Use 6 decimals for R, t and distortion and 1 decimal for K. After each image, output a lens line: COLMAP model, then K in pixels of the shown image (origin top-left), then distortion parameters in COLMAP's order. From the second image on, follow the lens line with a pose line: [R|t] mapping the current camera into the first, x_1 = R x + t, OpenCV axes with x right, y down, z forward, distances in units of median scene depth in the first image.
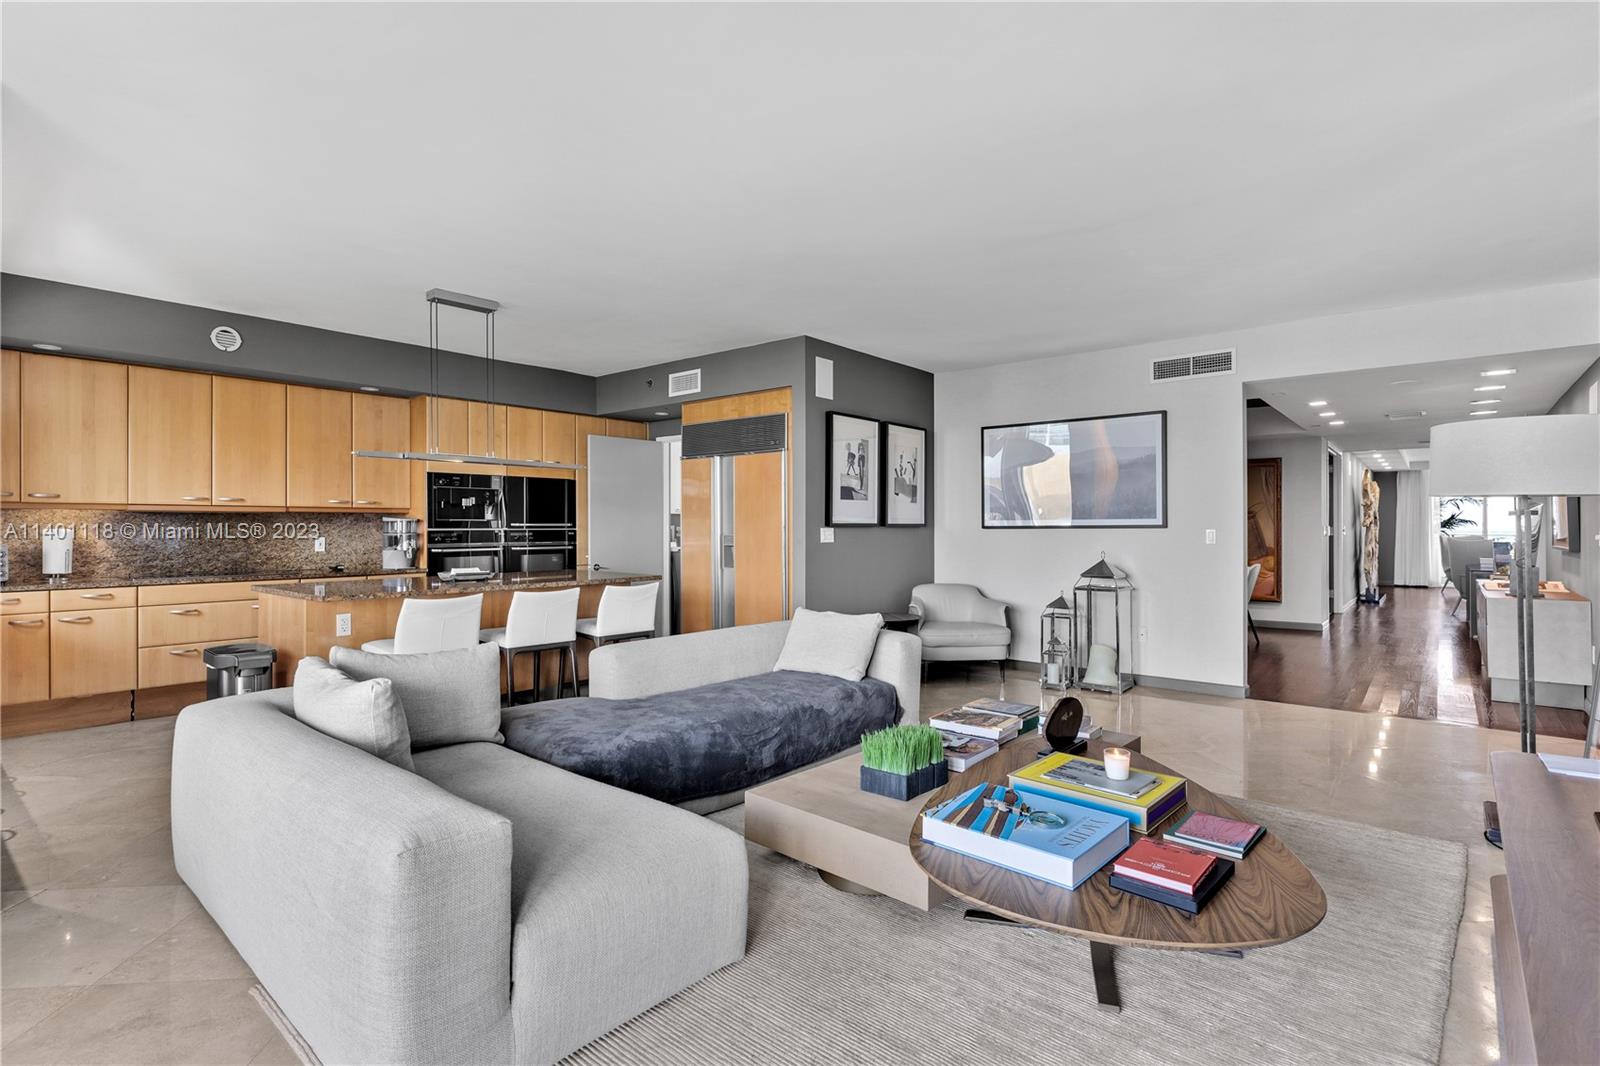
lens RADIAL K [[766.6, 0, 799.7], [0, 766.6, 528.6], [0, 0, 1]] dist [-0.001306, -0.000109]
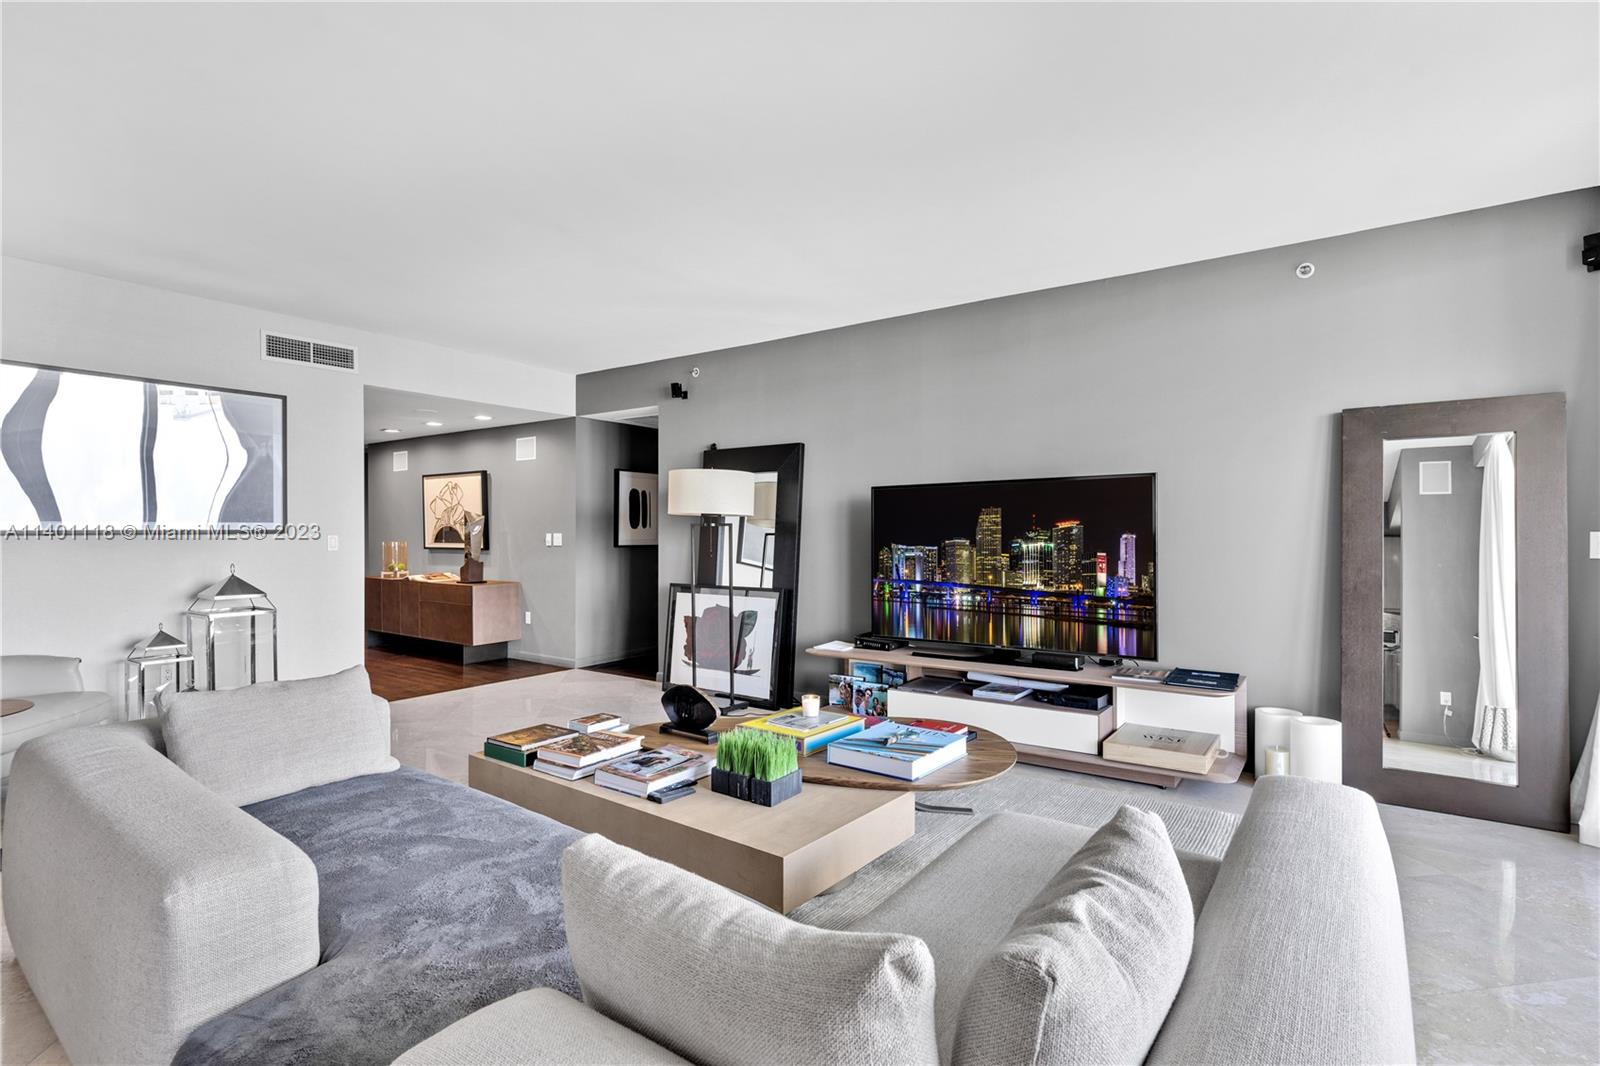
lens RADIAL K [[766.6, 0, 801.4], [0, 766.6, 532.1], [0, 0, 1]] dist [-0.001306, -0.000109]
pose [[-0.057691, 0.006989, 0.998310, -0.405339], [0.001884, 0.999974, -0.006892, 0.004339], [-0.998333, 0.001484, -0.057703, 0.476043]]
